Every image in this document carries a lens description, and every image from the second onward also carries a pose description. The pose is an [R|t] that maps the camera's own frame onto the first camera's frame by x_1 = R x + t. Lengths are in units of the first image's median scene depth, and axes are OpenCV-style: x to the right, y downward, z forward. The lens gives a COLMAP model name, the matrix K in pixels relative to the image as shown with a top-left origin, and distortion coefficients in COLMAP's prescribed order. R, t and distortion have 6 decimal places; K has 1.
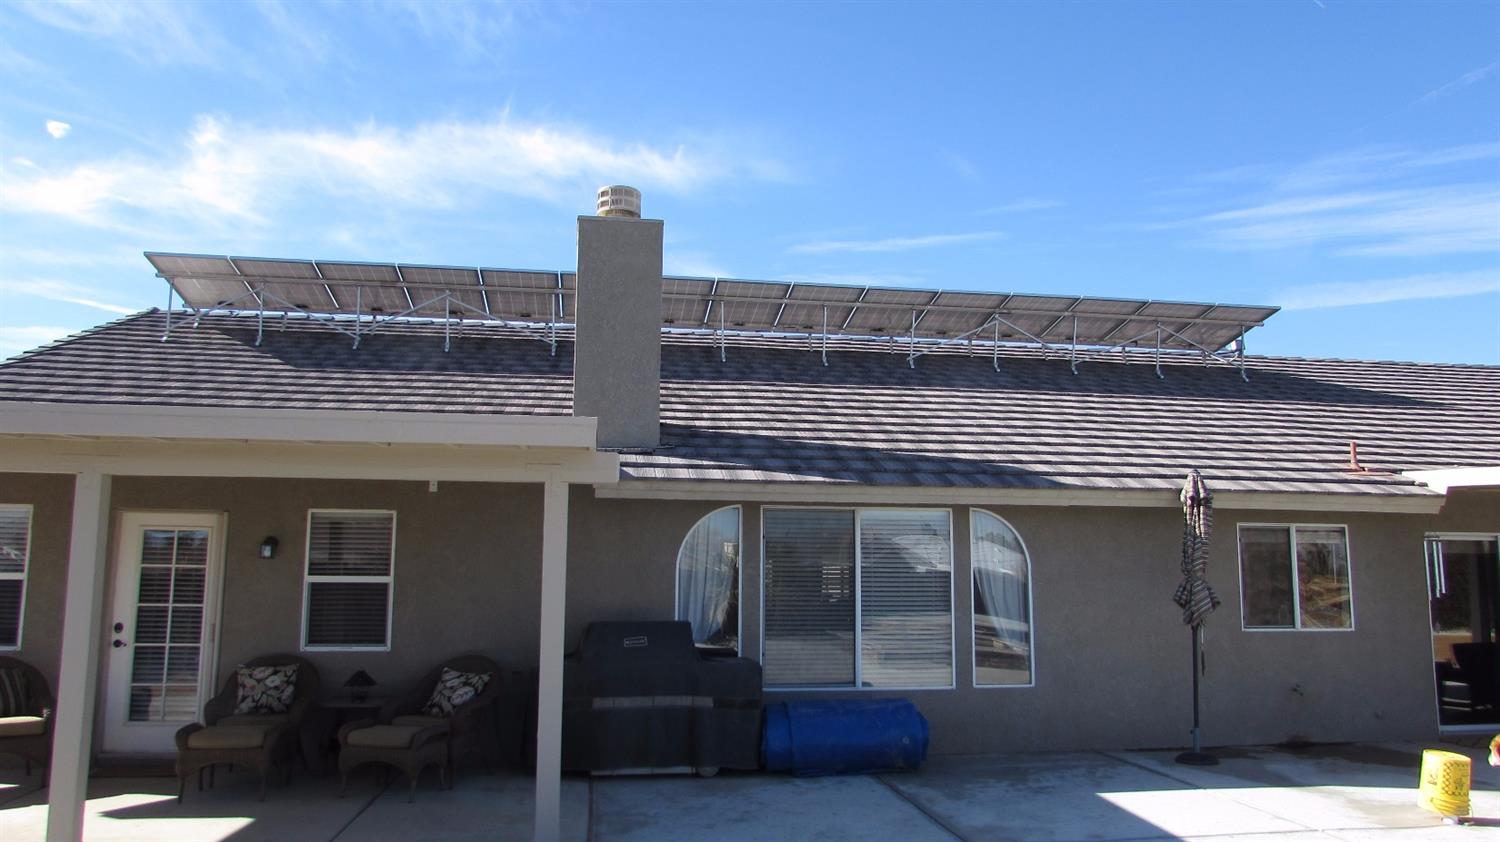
lens RADIAL K [[1058.2, 0, 754.9], [0, 1058.2, 427.5], [0, 0, 1]] dist [-0.030545, 0.006925]
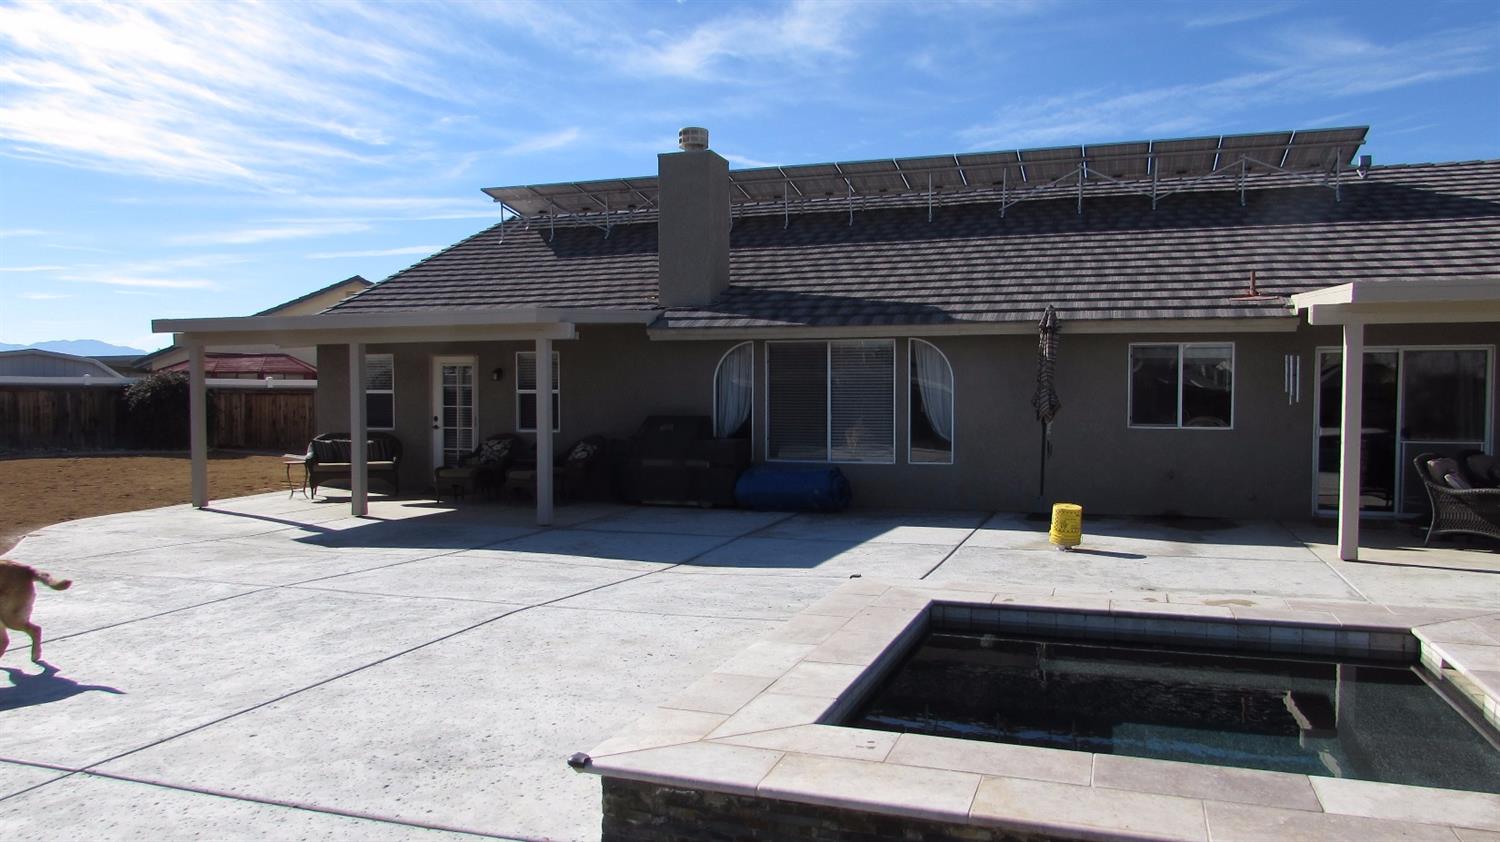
lens RADIAL K [[1059.6, 0, 748.5], [0, 1059.6, 488.4], [0, 0, 1]] dist [-0.031487, 0.039938]
pose [[0.882886, 0.036512, -0.468165, 0.741317], [0.073376, 0.974000, 0.214338, -0.049799], [0.463819, -0.223588, 0.857252, -0.373235]]
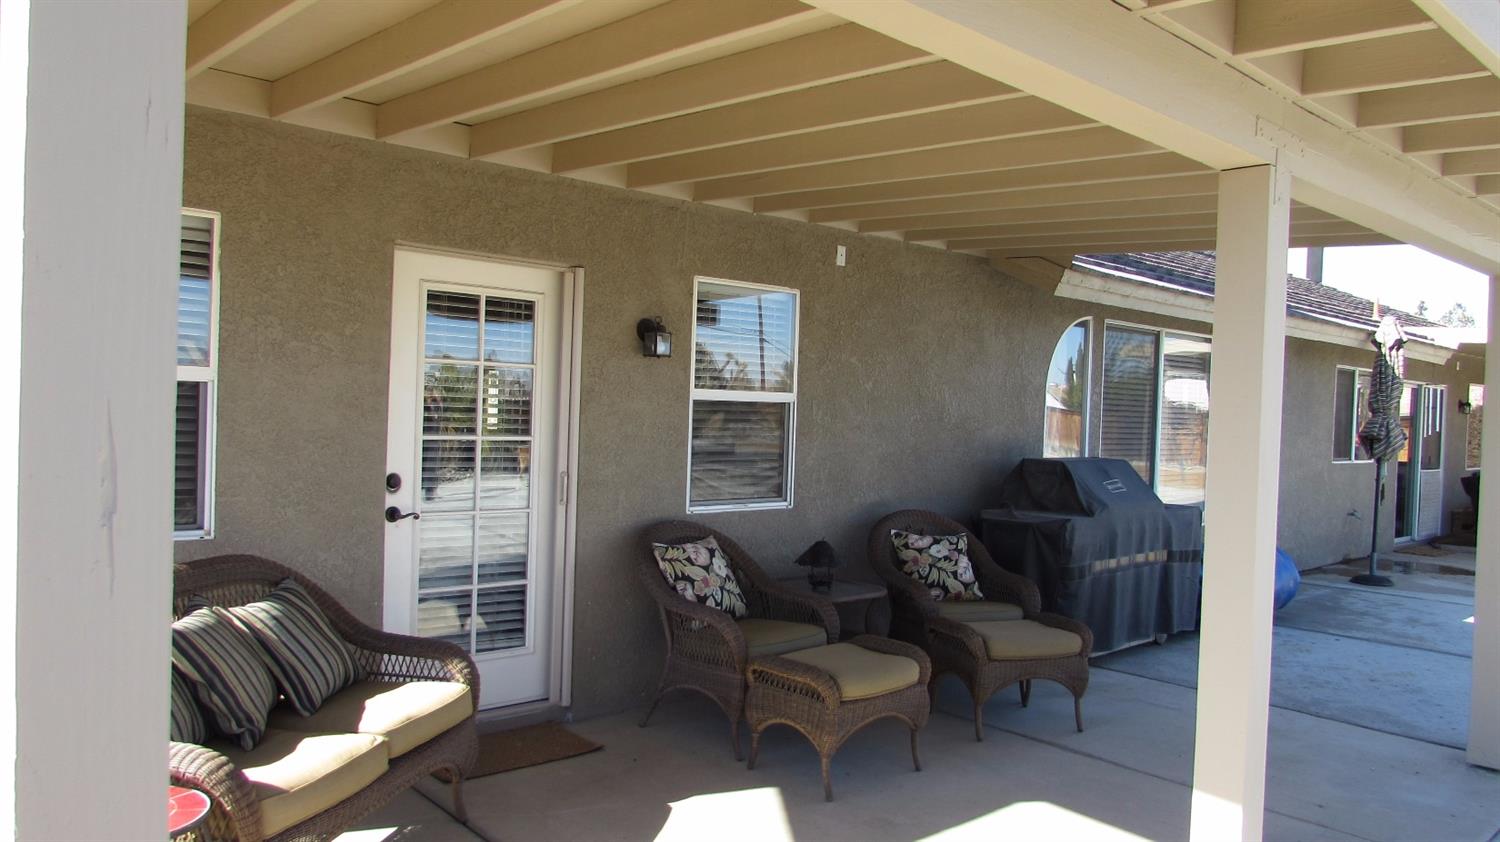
lens RADIAL K [[1047.7, 0, 750.0], [0, 1047.7, 421.0], [0, 0, 1]] dist [-0.035348, -0.002639]
pose [[0.845133, 0.012876, 0.534401, -0.696487], [-0.098752, 0.986264, 0.132408, 0.075388], [-0.525356, -0.164675, 0.834796, 0.474517]]
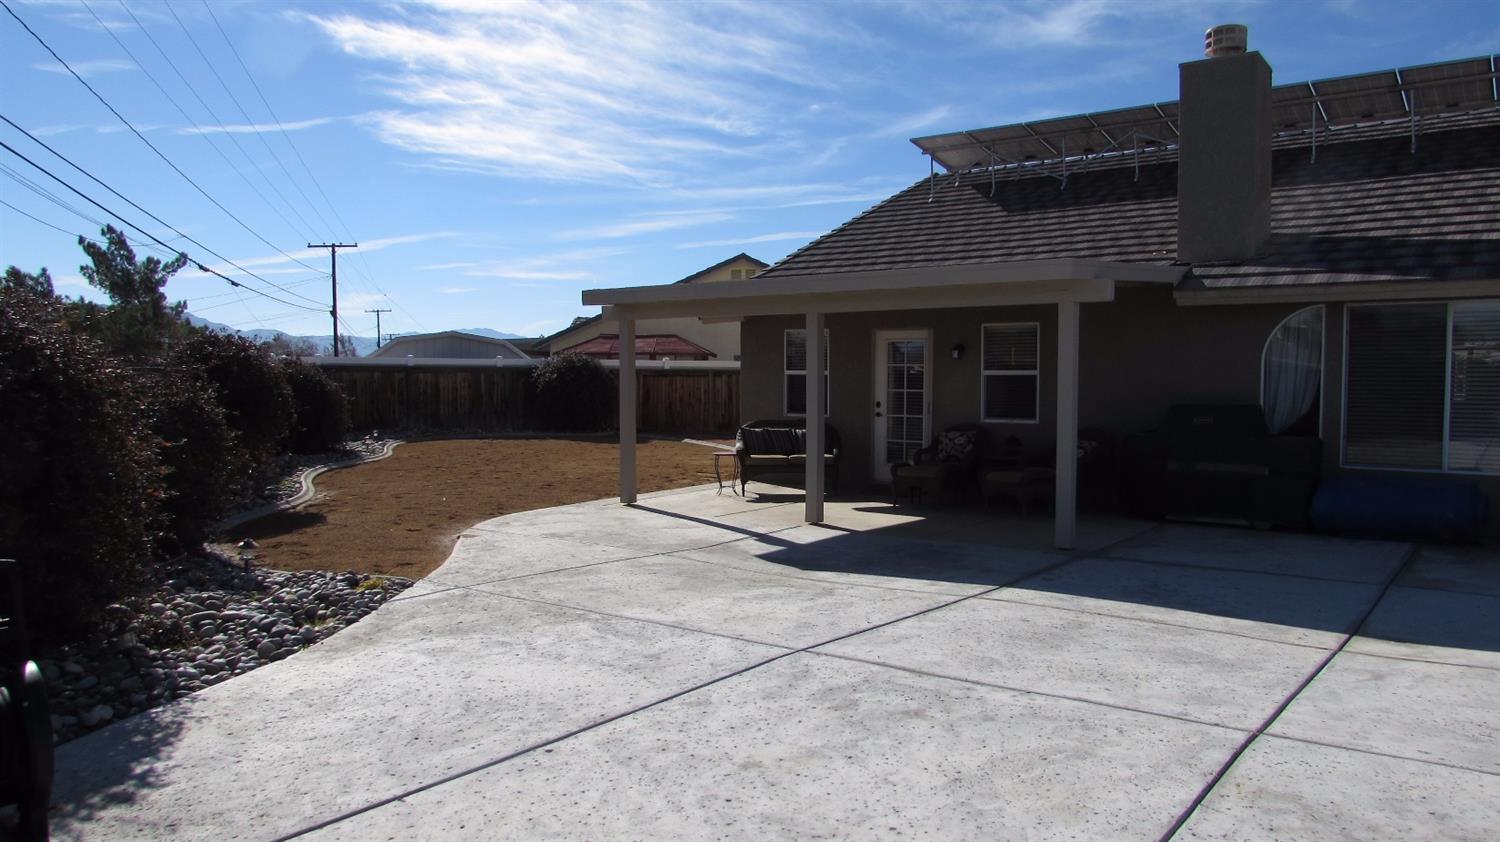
lens RADIAL K [[1058.2, 0, 754.9], [0, 1058.2, 427.5], [0, 0, 1]] dist [-0.030545, 0.006925]
pose [[0.700968, 0.030268, -0.712551, 0.379809], [0.103738, 0.984146, 0.143856, -0.022241], [0.705608, -0.174757, 0.686715, -0.221528]]
